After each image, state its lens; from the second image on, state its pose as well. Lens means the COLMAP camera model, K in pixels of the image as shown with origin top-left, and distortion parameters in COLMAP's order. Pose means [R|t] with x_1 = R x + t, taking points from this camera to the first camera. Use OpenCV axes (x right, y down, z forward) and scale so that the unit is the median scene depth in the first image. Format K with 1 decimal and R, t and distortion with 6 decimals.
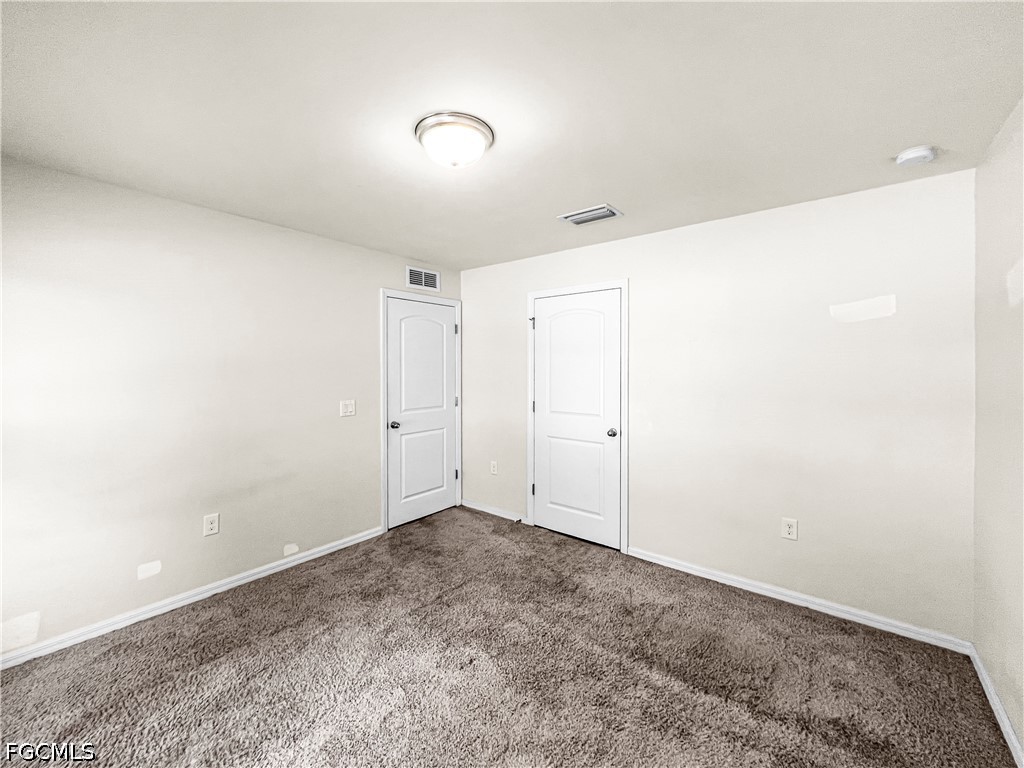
lens RADIAL K [[419.7, 0, 511.8], [0, 419.7, 371.2], [0, 0, 1]] dist [-0.002350, 0.000004]
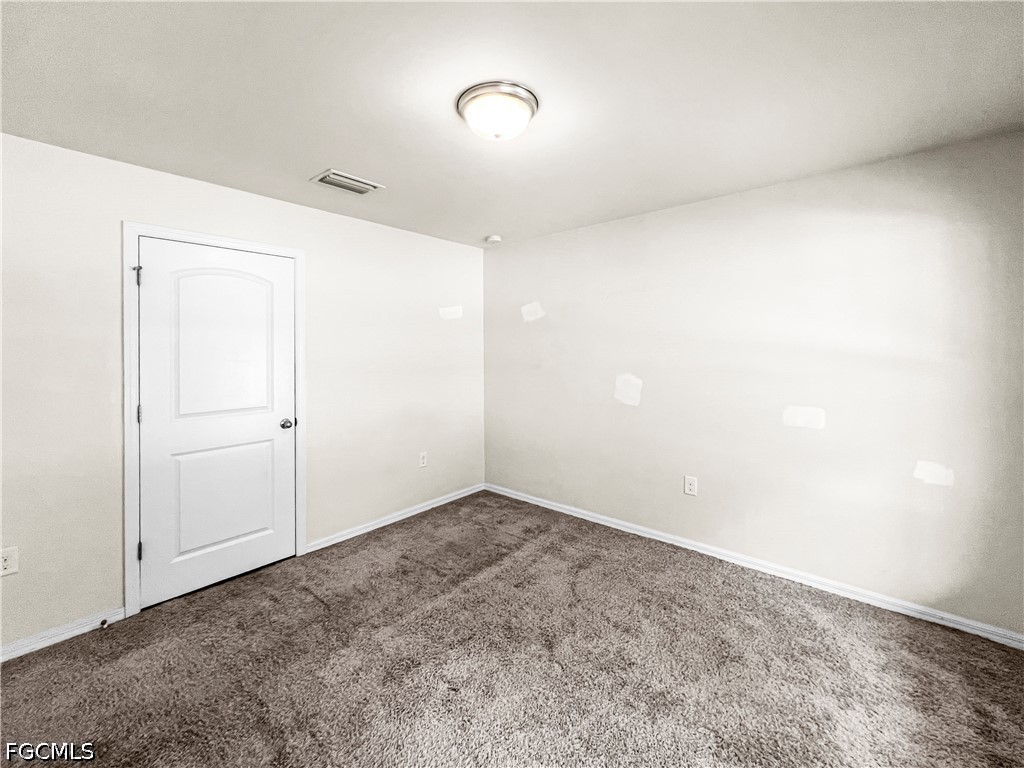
lens RADIAL K [[422.6, 0, 497.3], [0, 422.6, 348.1], [0, 0, 1]] dist [0.000700, 0.000057]
pose [[0.064633, -0.001298, 0.997908, -0.652536], [0.017433, 0.999848, 0.000171, -0.001414], [-0.997757, 0.017386, 0.064645, 0.554728]]
